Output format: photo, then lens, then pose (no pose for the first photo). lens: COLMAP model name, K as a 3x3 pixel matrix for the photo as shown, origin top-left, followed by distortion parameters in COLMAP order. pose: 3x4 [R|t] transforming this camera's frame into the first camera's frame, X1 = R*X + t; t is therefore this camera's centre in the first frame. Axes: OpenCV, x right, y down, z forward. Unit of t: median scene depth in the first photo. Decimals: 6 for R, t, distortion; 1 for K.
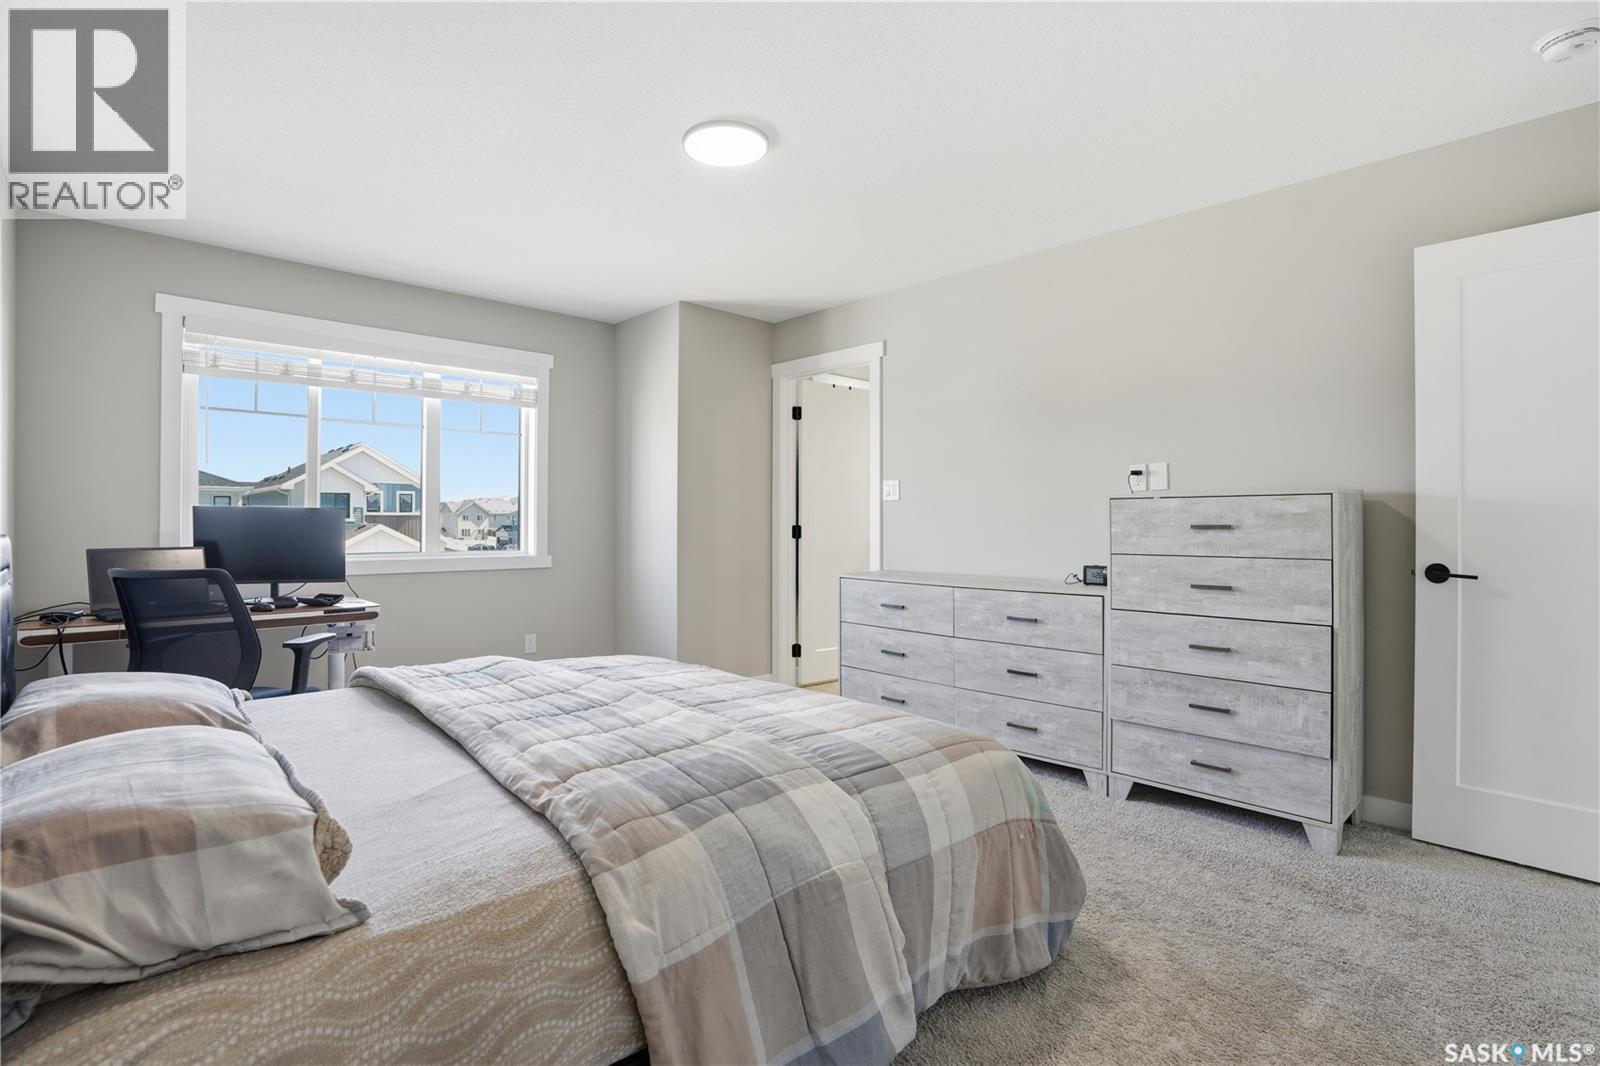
lens RADIAL K [[748.4, 0, 787.8], [0, 748.4, 518.2], [0, 0, 1]] dist [-0.069511, 0.030340]
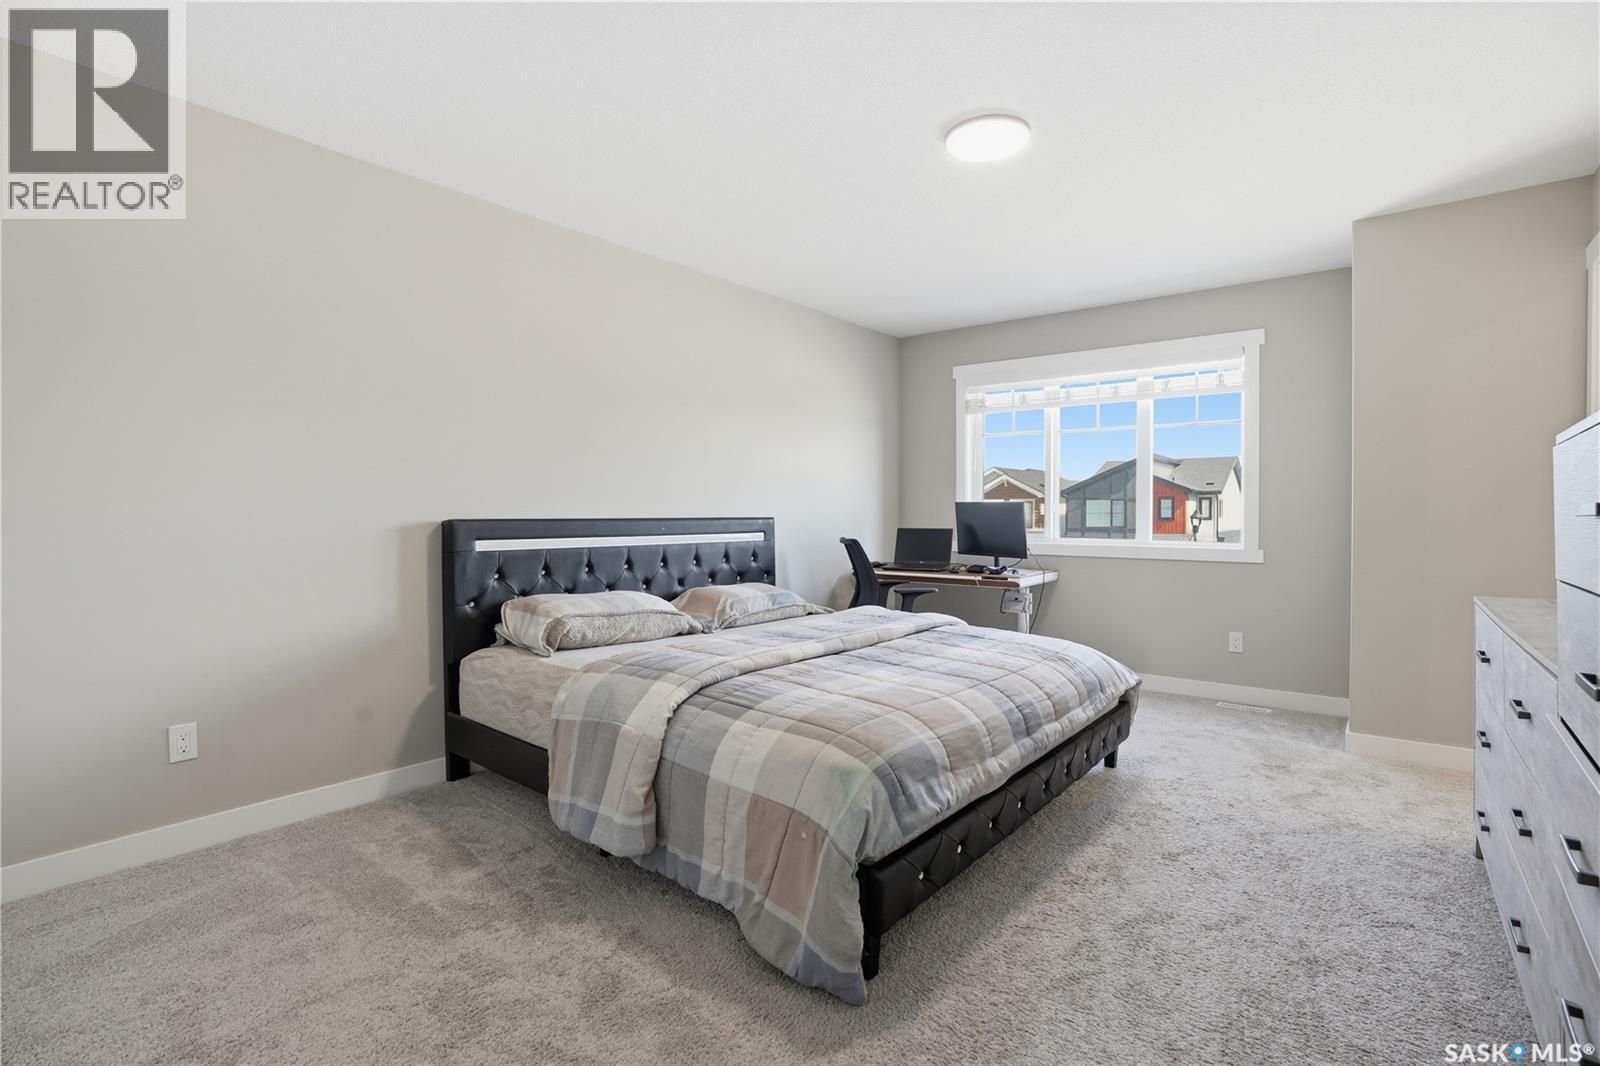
lens RADIAL K [[748.4, 0, 787.8], [0, 748.4, 518.2], [0, 0, 1]] dist [-0.069511, 0.030340]
pose [[0.097491, 0.012791, -0.995154, 0.689461], [-0.002259, 0.999918, 0.012631, -0.000841], [0.995234, 0.001016, 0.097512, 0.469709]]
